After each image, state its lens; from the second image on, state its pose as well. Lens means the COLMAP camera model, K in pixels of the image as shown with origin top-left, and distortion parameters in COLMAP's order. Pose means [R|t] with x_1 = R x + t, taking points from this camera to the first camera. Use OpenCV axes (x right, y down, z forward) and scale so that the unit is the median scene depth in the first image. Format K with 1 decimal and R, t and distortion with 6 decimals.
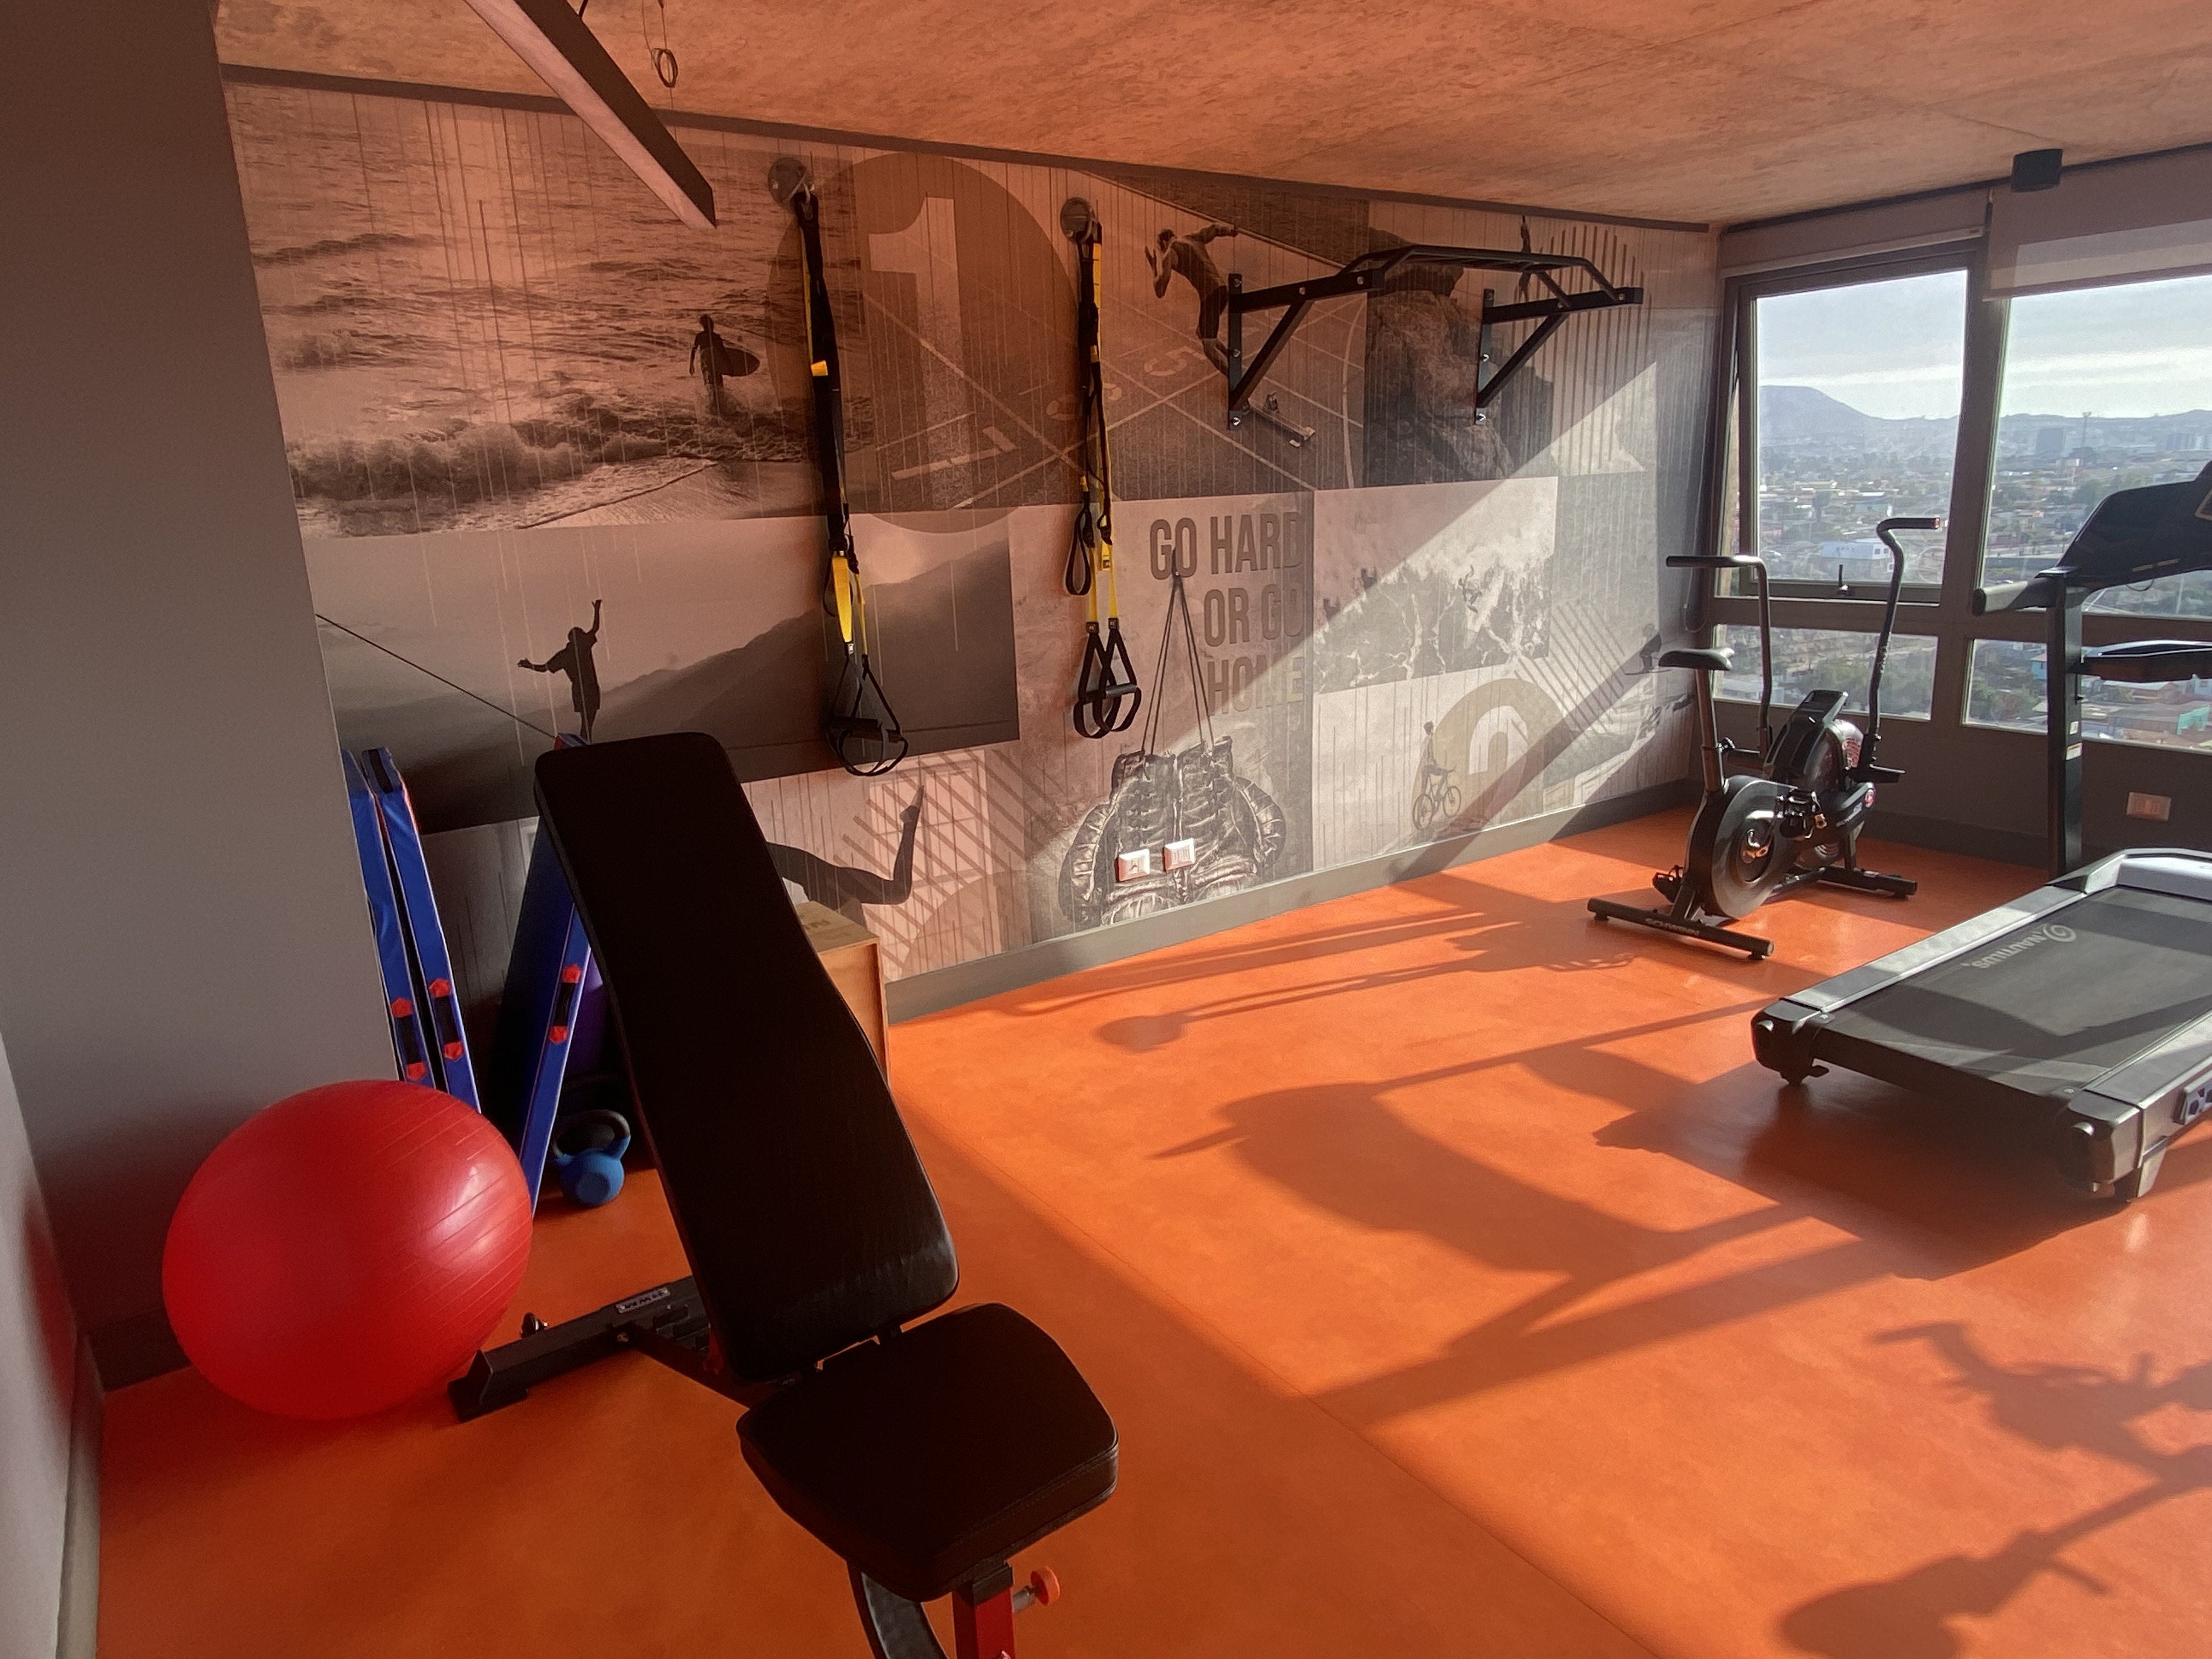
lens RADIAL K [[1366.9, 0, 1106.0], [0, 1366.9, 829.5], [0, 0, 1]] dist [0.001164, 0.000821]
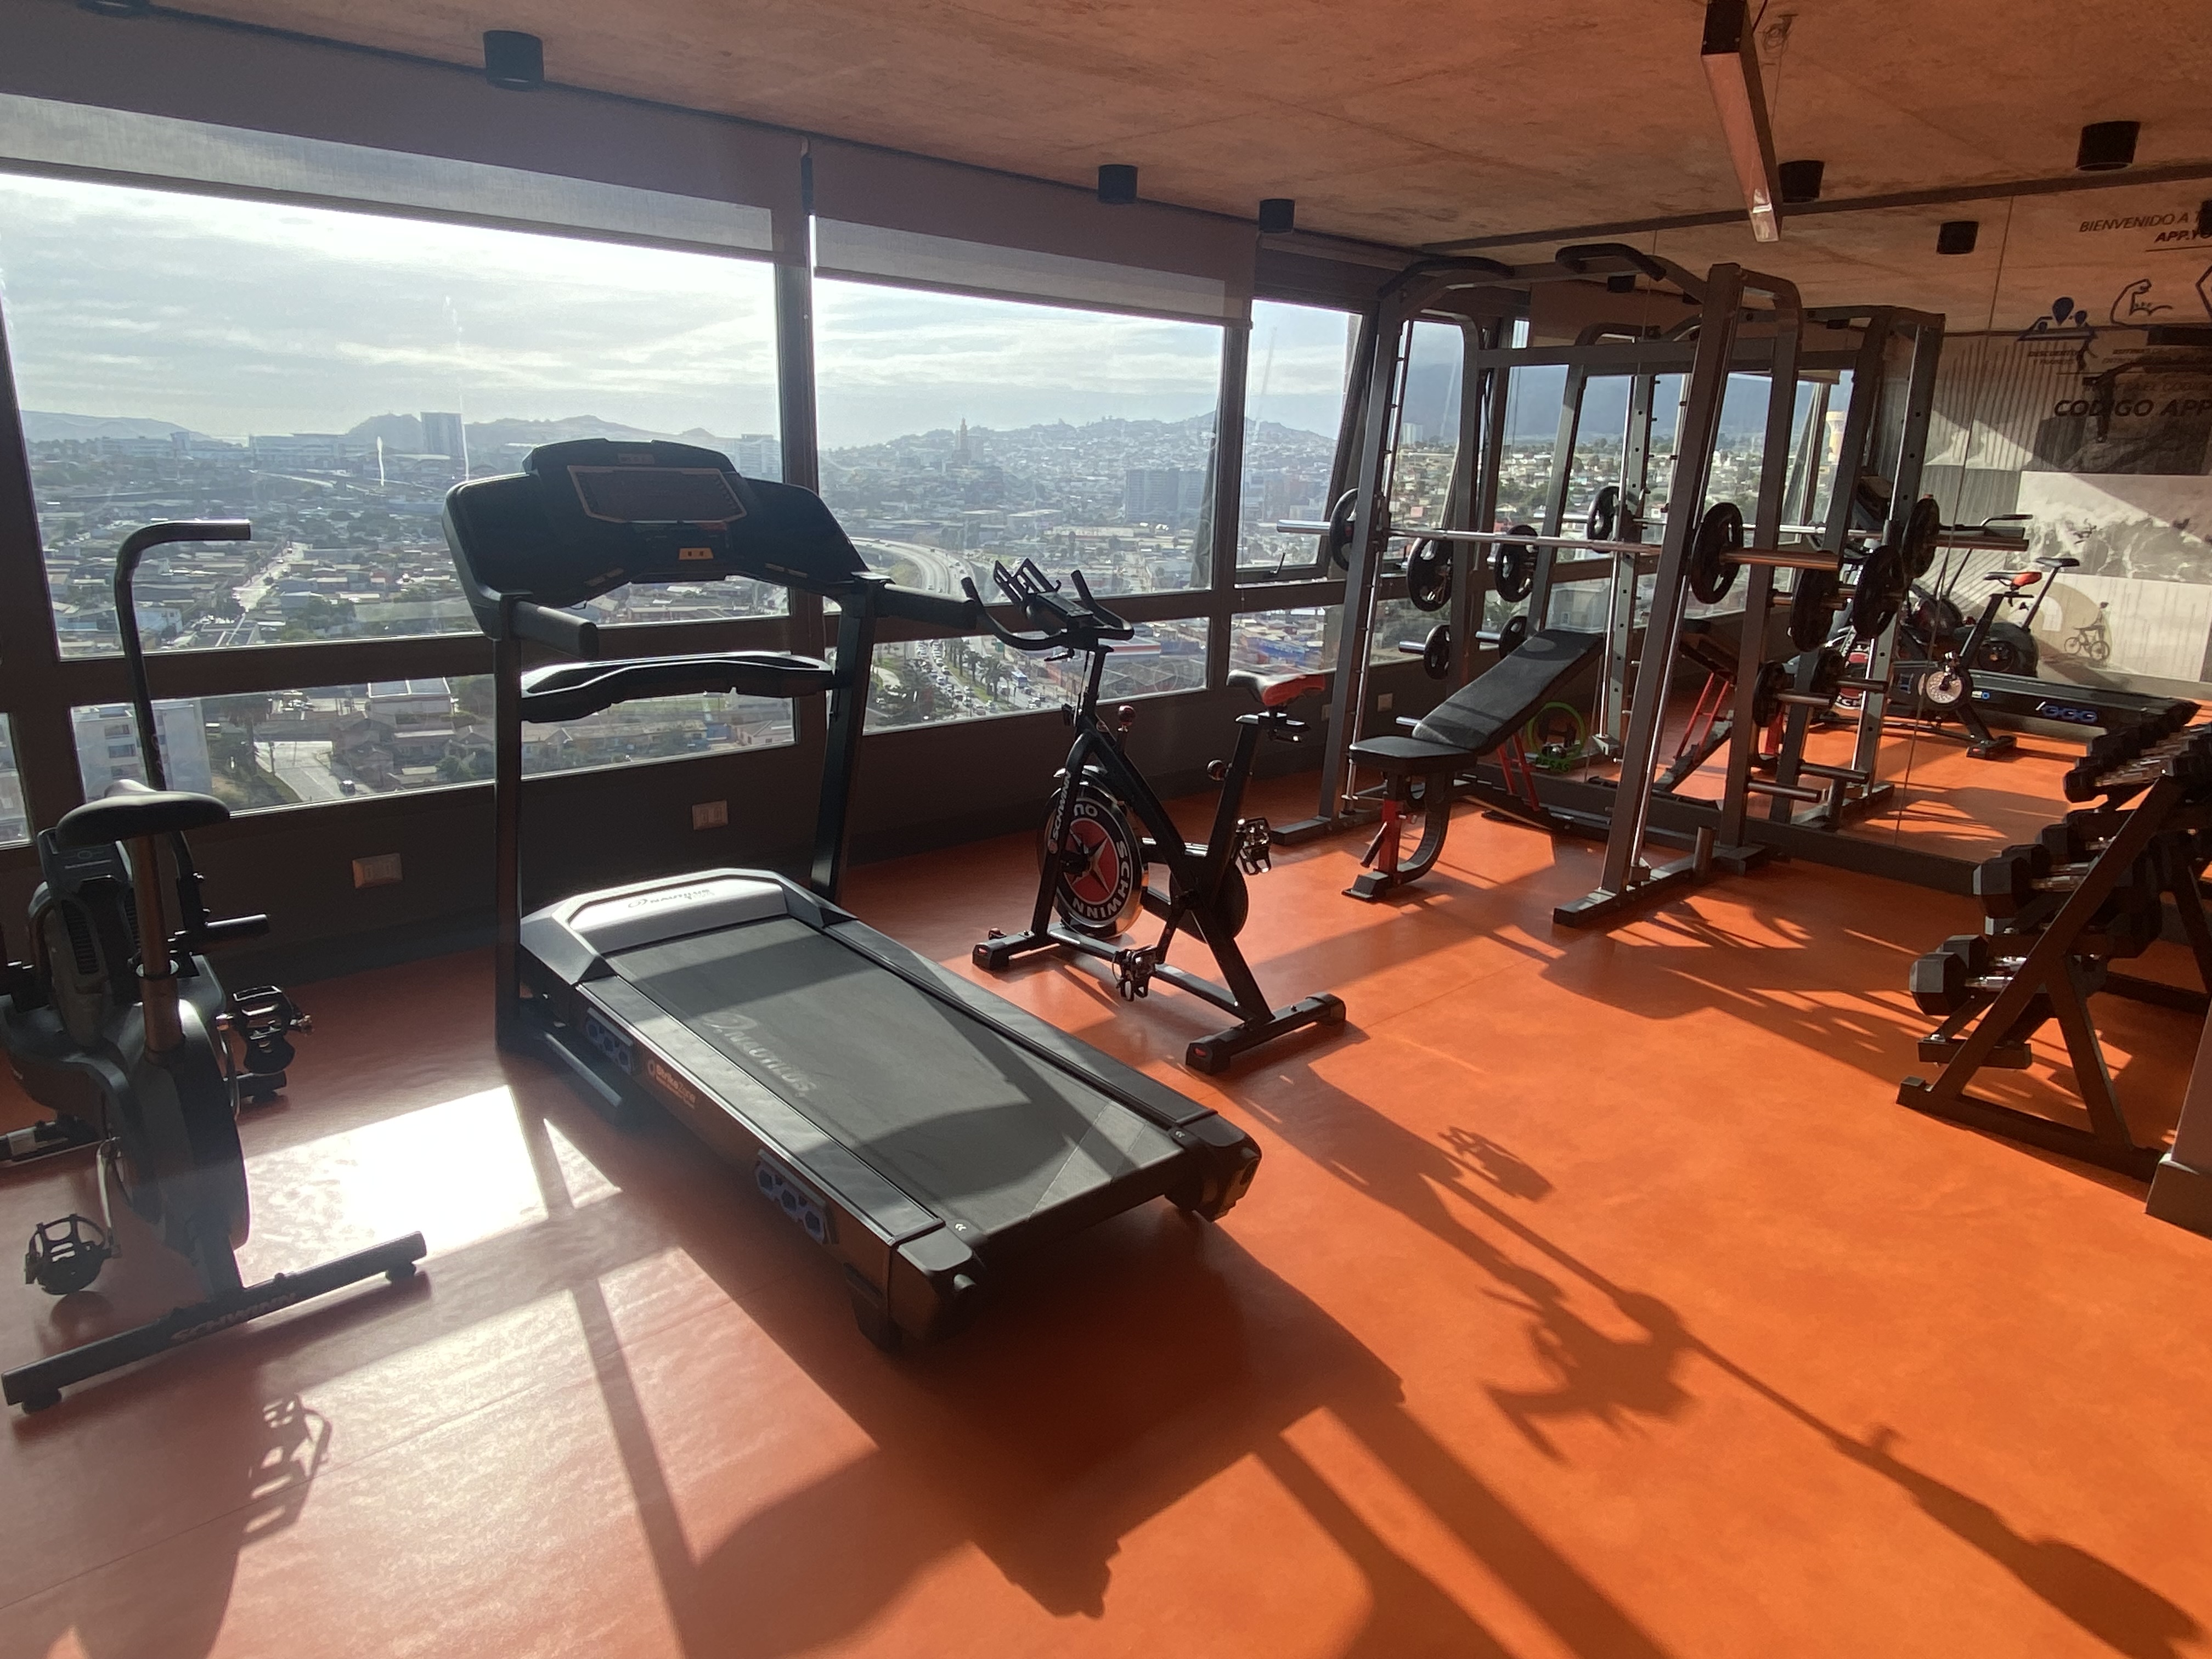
lens RADIAL K [[1361.1, 0, 1109.7], [0, 1361.1, 782.8], [0, 0, 1]] dist [-0.002945, -0.001937]
pose [[-0.121105, -0.195595, 0.973178, -0.158946], [0.232011, 0.947661, 0.219338, -0.281754], [-0.965145, 0.252351, -0.069386, 1.177135]]
